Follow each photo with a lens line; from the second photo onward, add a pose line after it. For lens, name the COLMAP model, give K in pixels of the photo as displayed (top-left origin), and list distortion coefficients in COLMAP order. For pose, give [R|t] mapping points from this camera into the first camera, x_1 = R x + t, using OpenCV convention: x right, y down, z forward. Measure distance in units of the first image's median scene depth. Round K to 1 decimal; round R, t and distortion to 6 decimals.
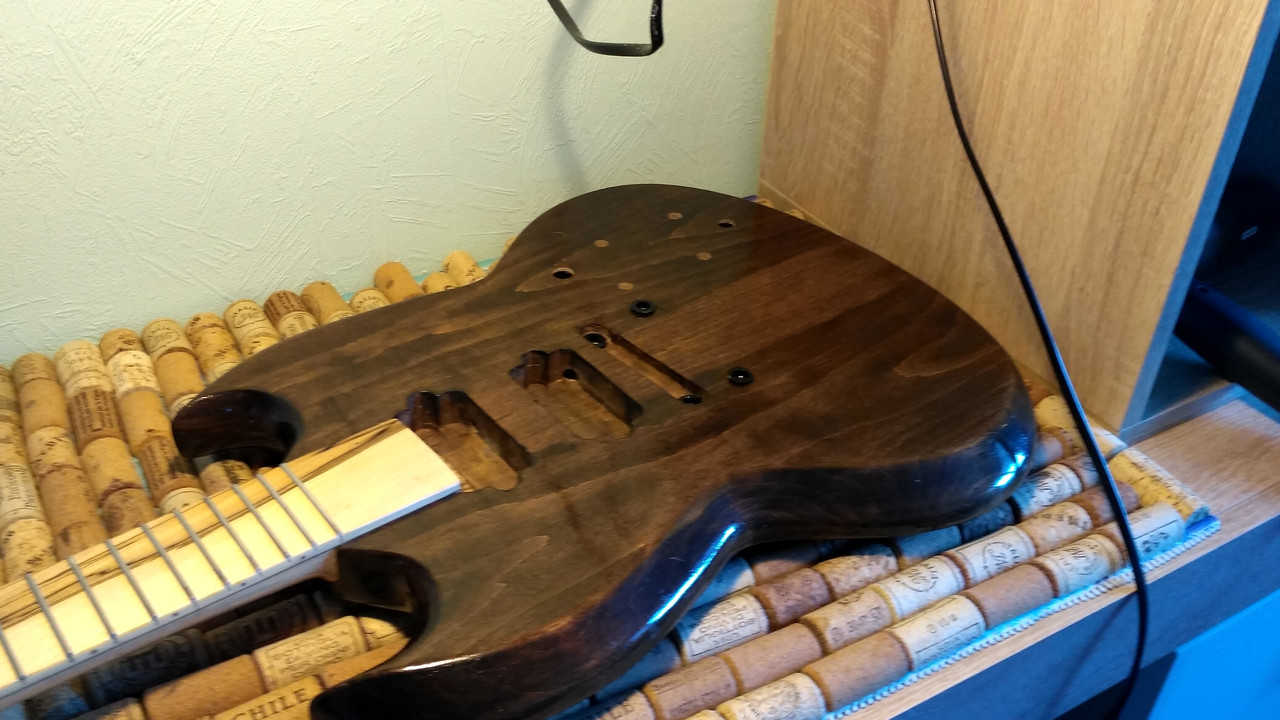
lens RADIAL K [[1154.6, 0, 659.6], [0, 1154.6, 364.8], [0, 0, 1]] dist [0.133253, -0.311851]
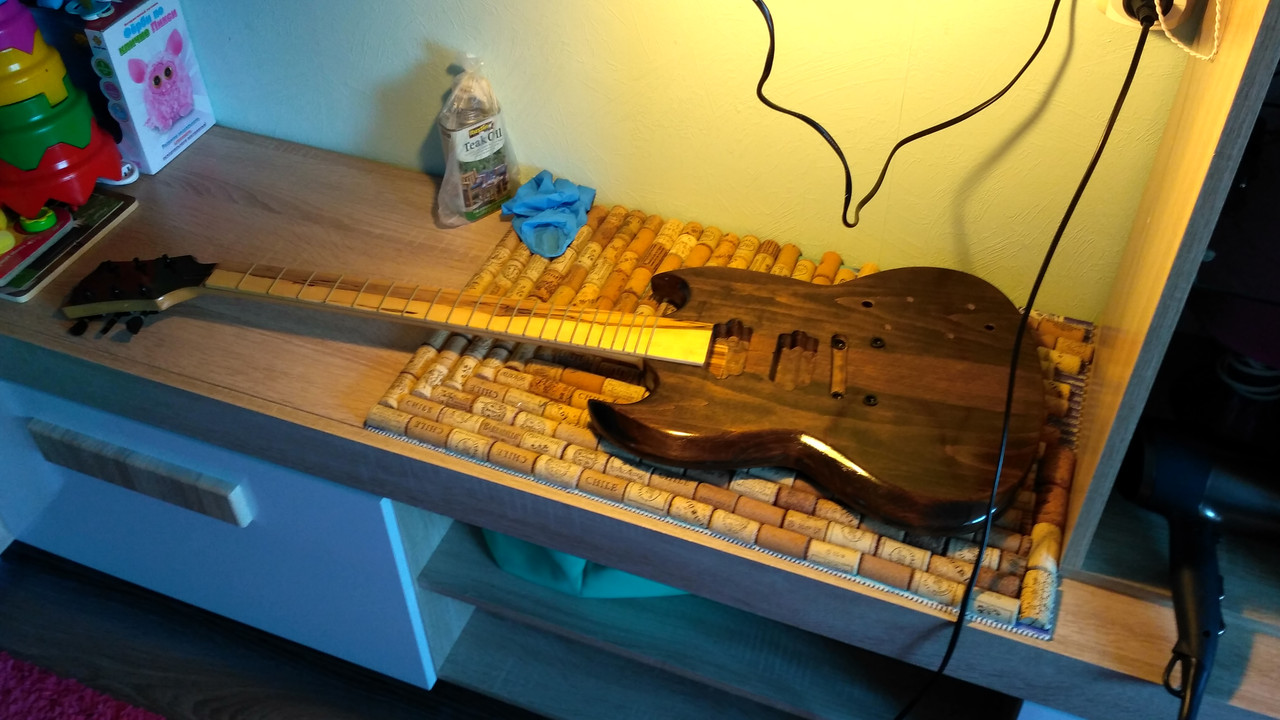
lens RADIAL K [[1154.6, 0, 659.6], [0, 1154.6, 364.8], [0, 0, 1]] dist [0.133253, -0.311851]
pose [[0.617079, 0.512772, -0.596891, 0.913929], [-0.431832, 0.854779, 0.287880, -0.413099], [0.657826, 0.080112, 0.748897, -0.575092]]
